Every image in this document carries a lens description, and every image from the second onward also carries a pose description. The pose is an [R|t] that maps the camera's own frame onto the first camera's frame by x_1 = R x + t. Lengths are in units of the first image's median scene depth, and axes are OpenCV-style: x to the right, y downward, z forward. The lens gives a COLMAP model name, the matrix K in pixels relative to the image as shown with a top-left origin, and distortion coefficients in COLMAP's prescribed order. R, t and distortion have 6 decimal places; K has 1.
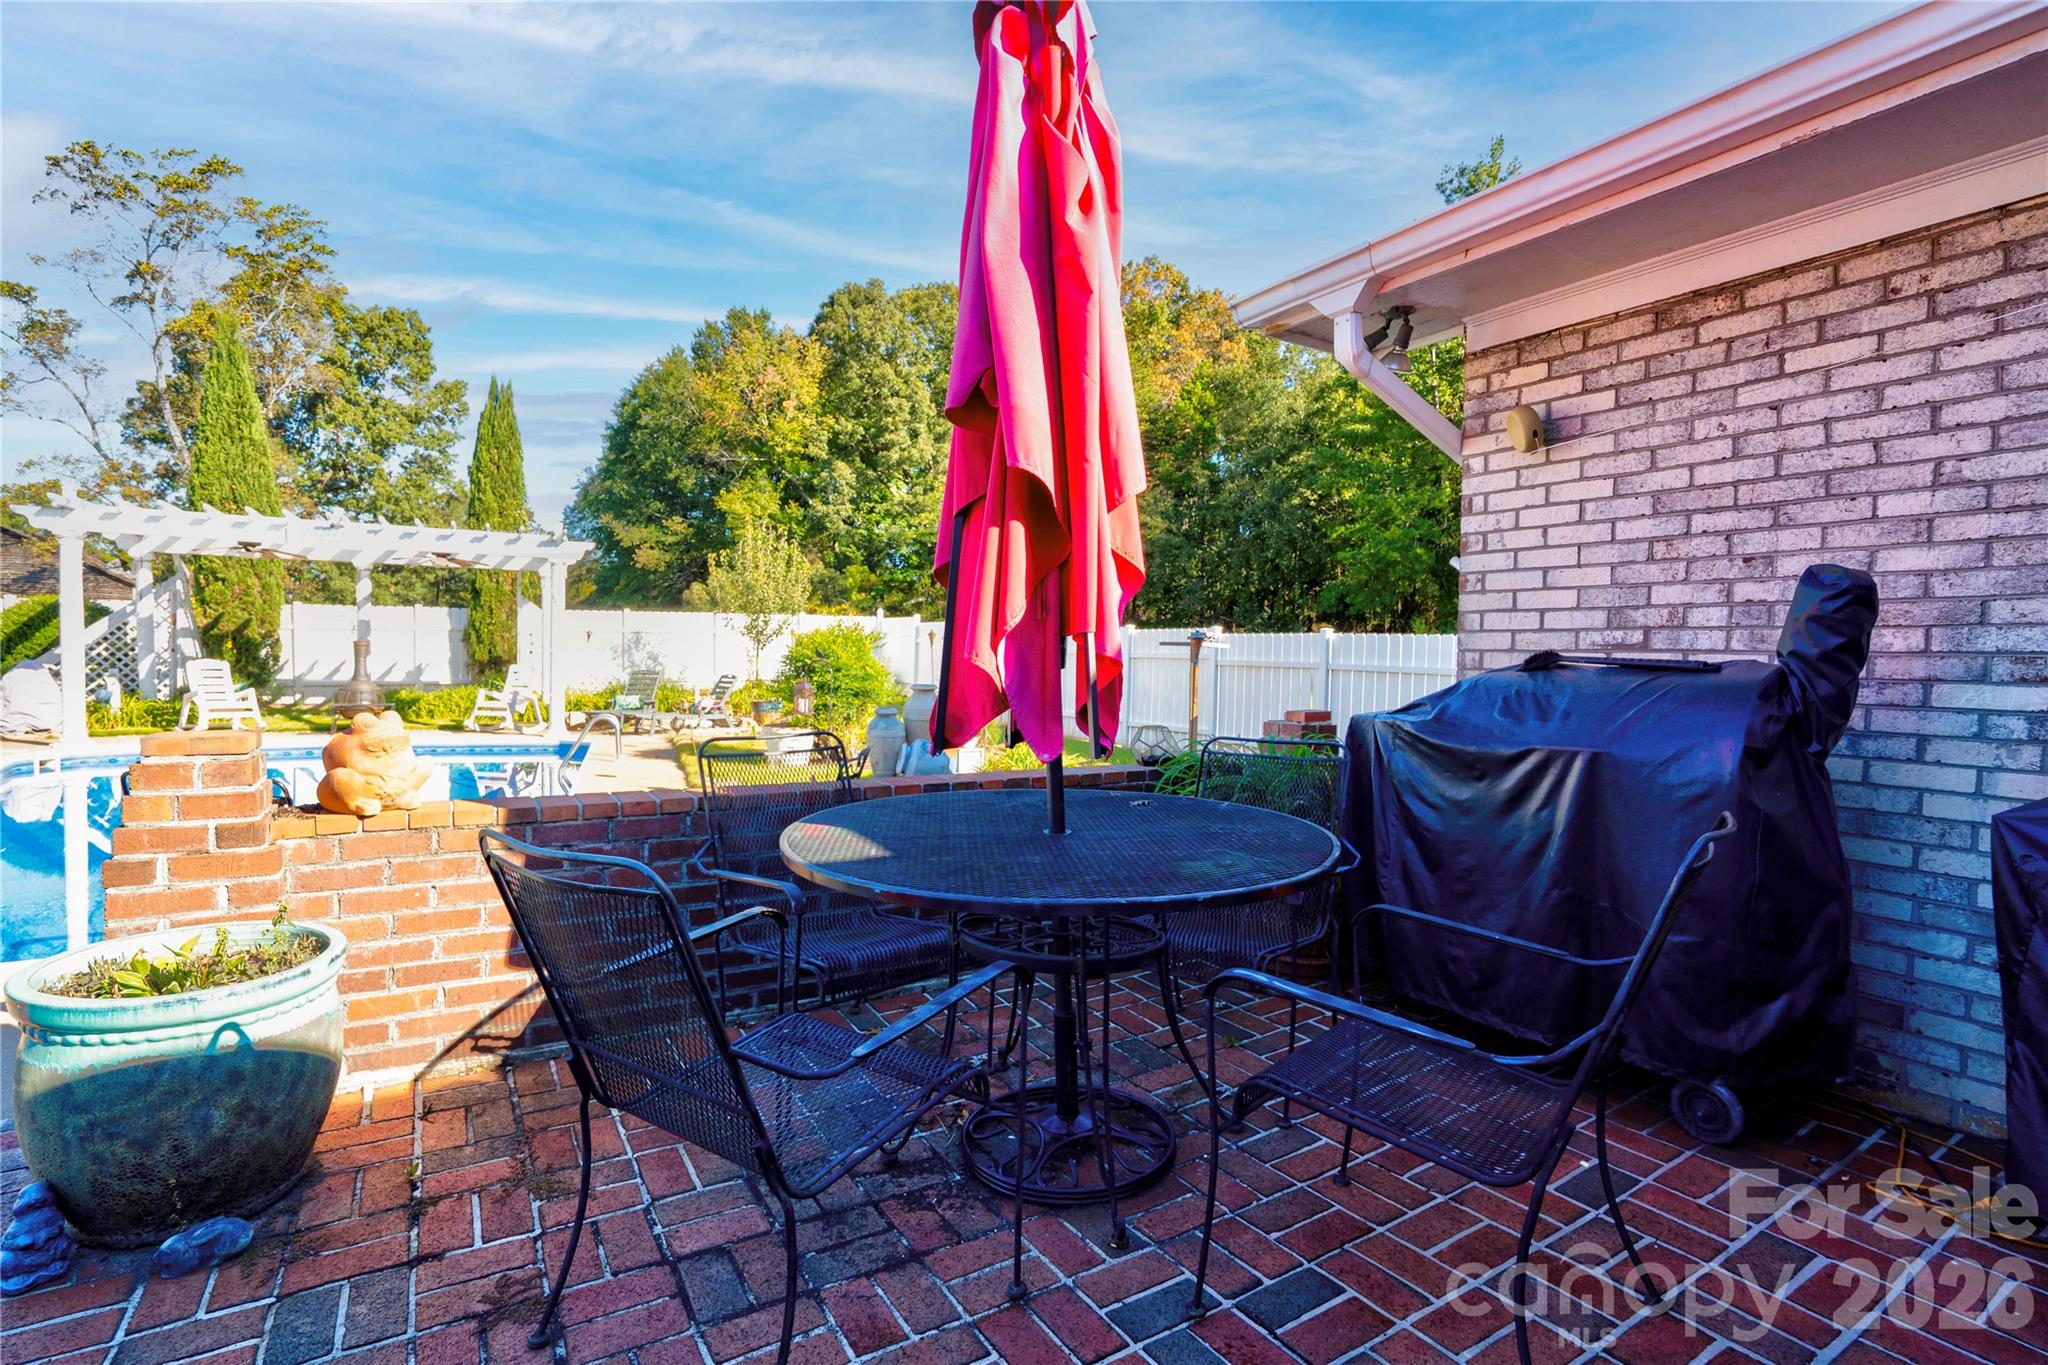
lens RADIAL K [[952.3, 0, 1024.0], [0, 952.3, 682.5], [0, 0, 1]] dist [-0.045322, -0.000485]
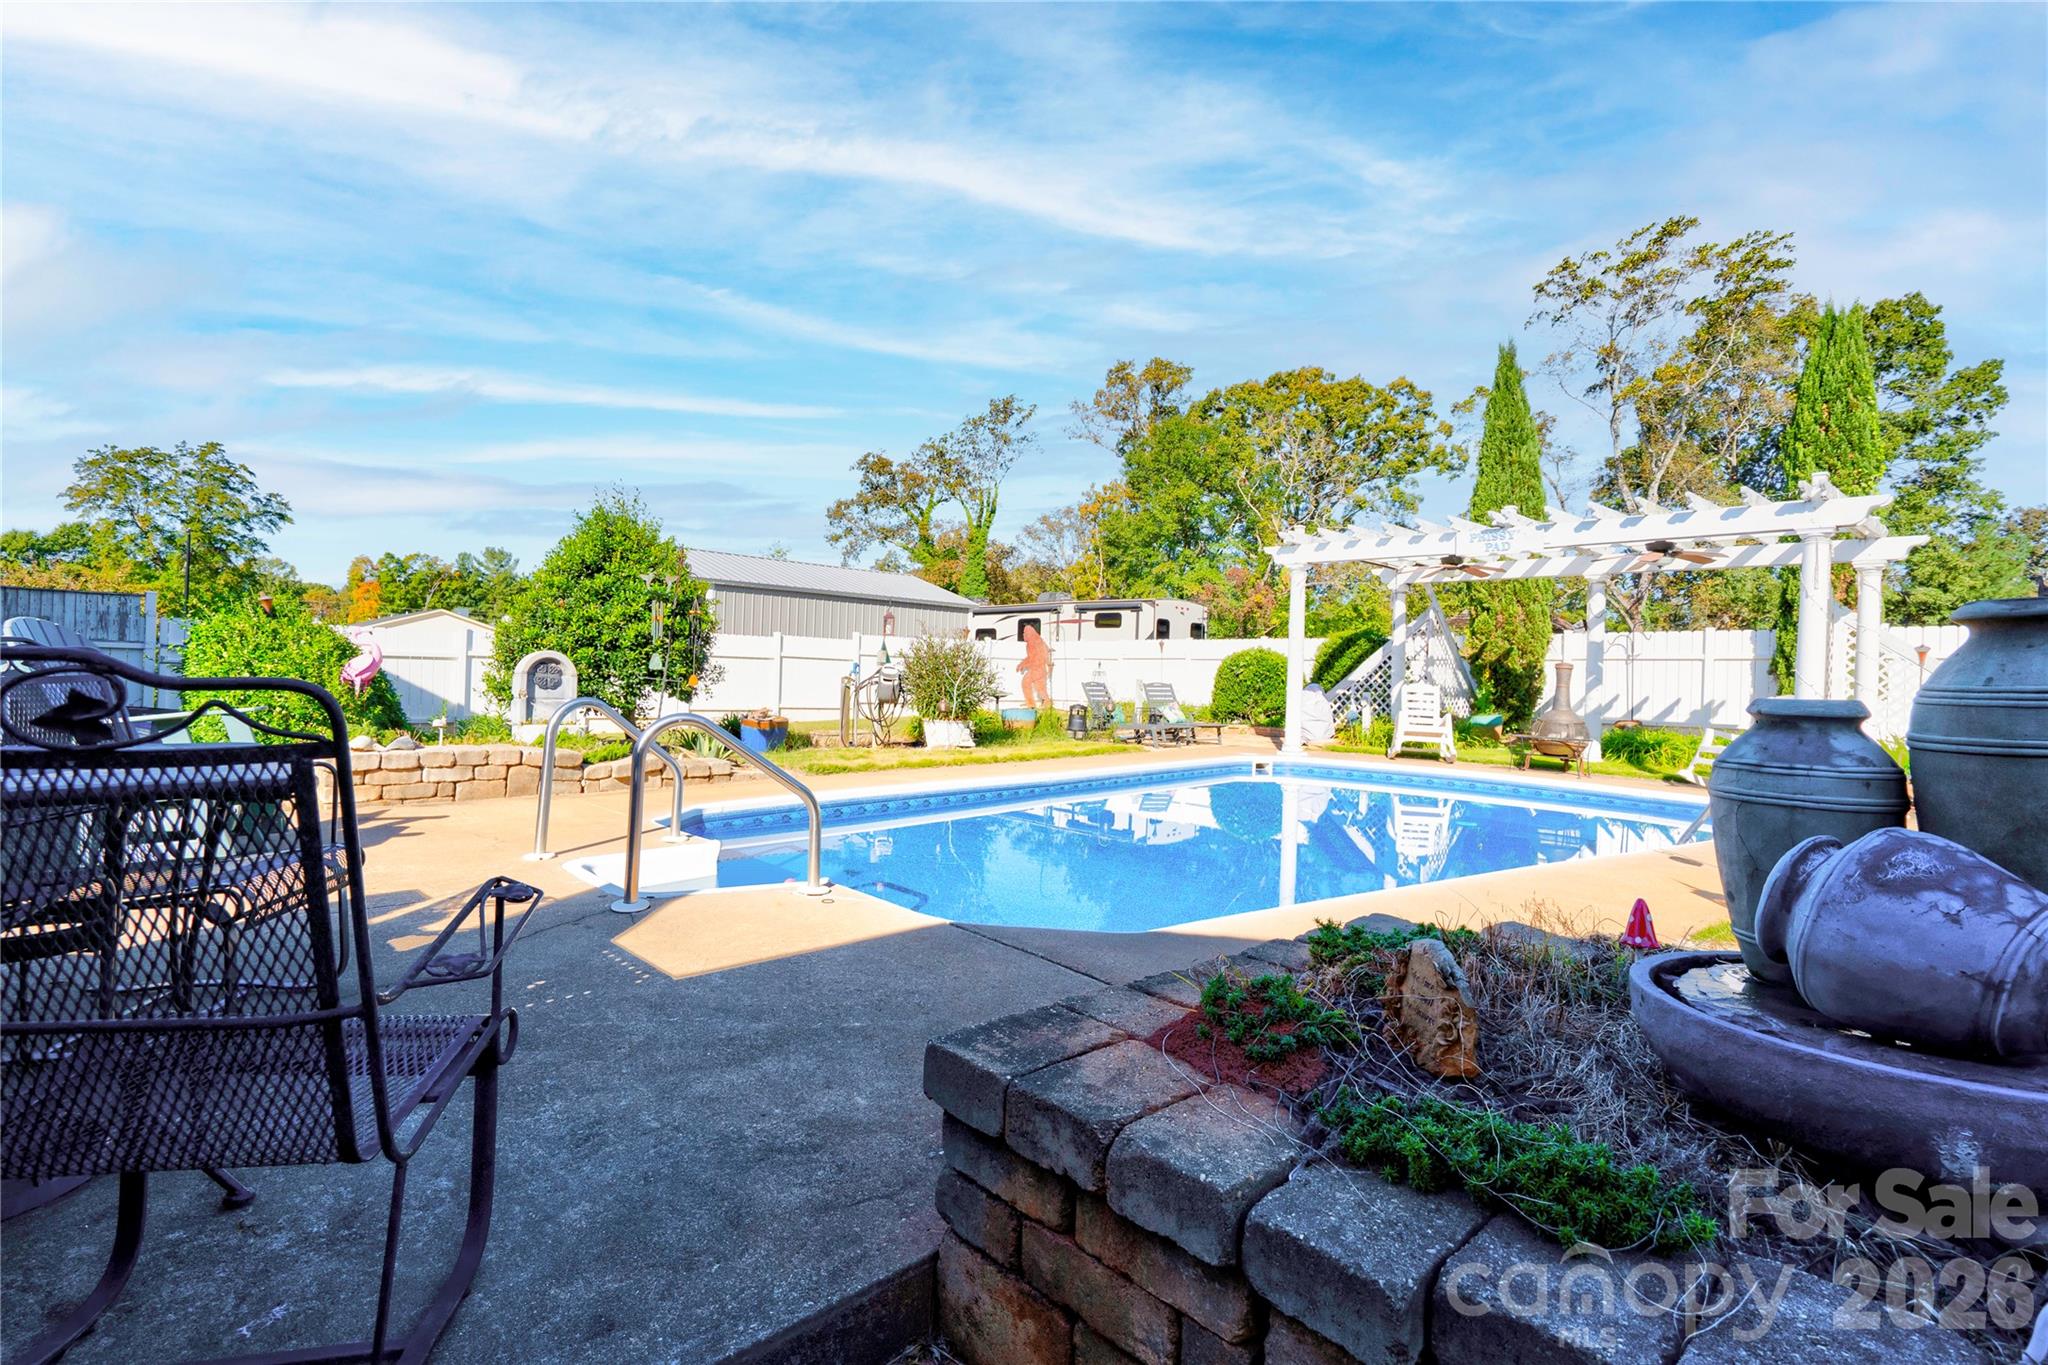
lens RADIAL K [[944.5, 0, 986.9], [0, 944.5, 677.7], [0, 0, 1]] dist [0.001136, 0.001107]
pose [[0.183290, -0.008927, -0.983018, 0.008618], [-0.063270, 0.997778, -0.020859, 0.005014], [0.981021, 0.066019, 0.182318, 0.088550]]
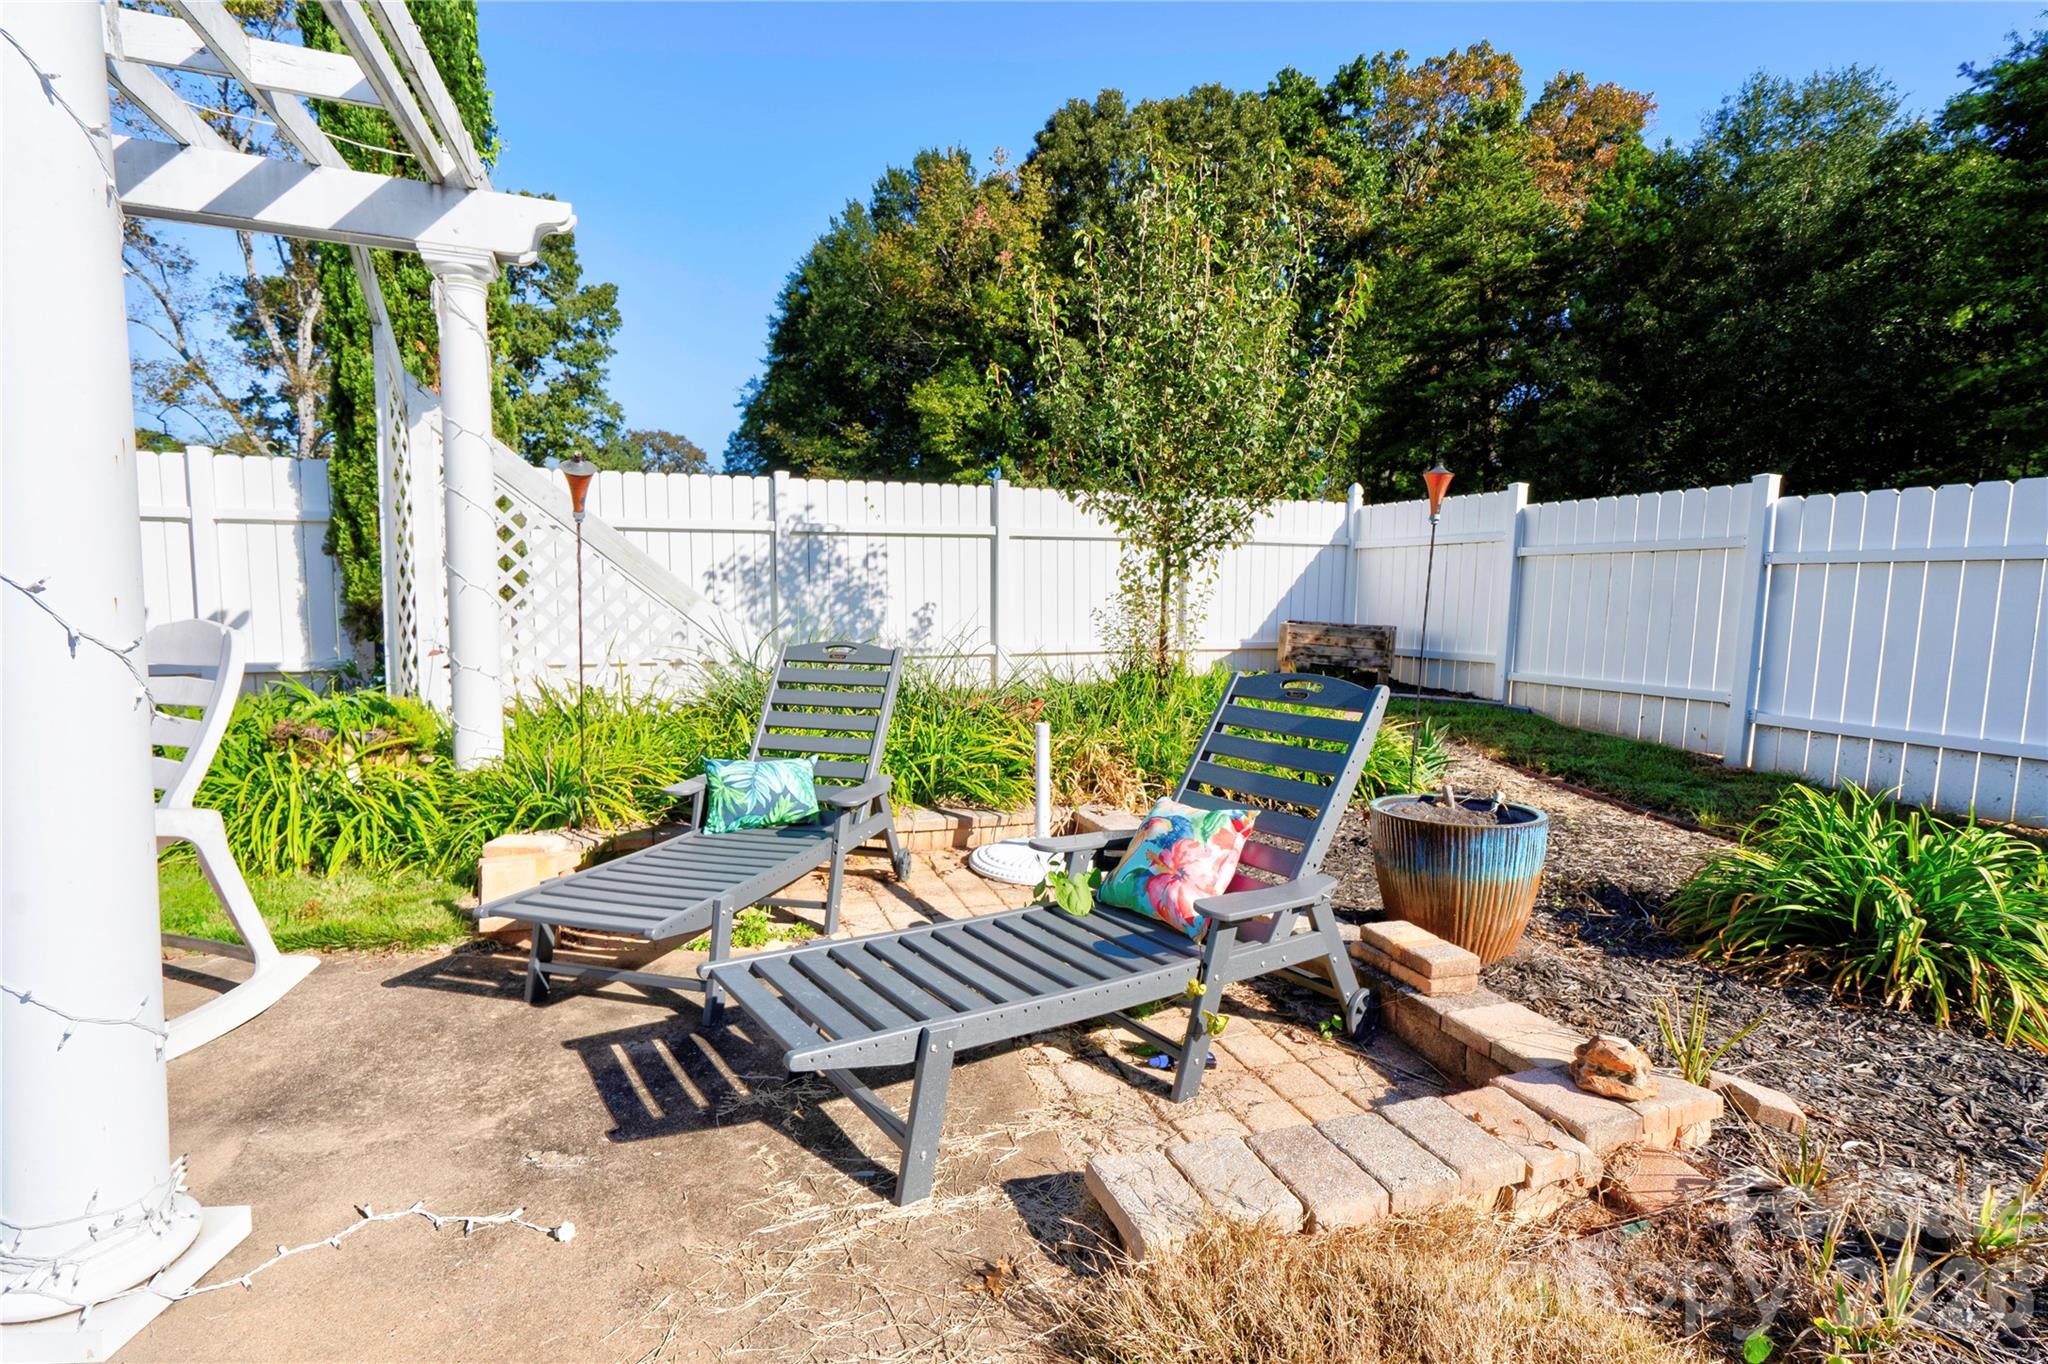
lens RADIAL K [[947.9, 0, 1016.4], [0, 947.9, 676.3], [0, 0, 1]] dist [-0.002060, 0.017629]
pose [[0.984616, 0.011369, -0.174363, -0.098450], [-0.002766, 0.998770, 0.049503, -0.005479], [0.174712, -0.048259, 0.983436, 0.241196]]
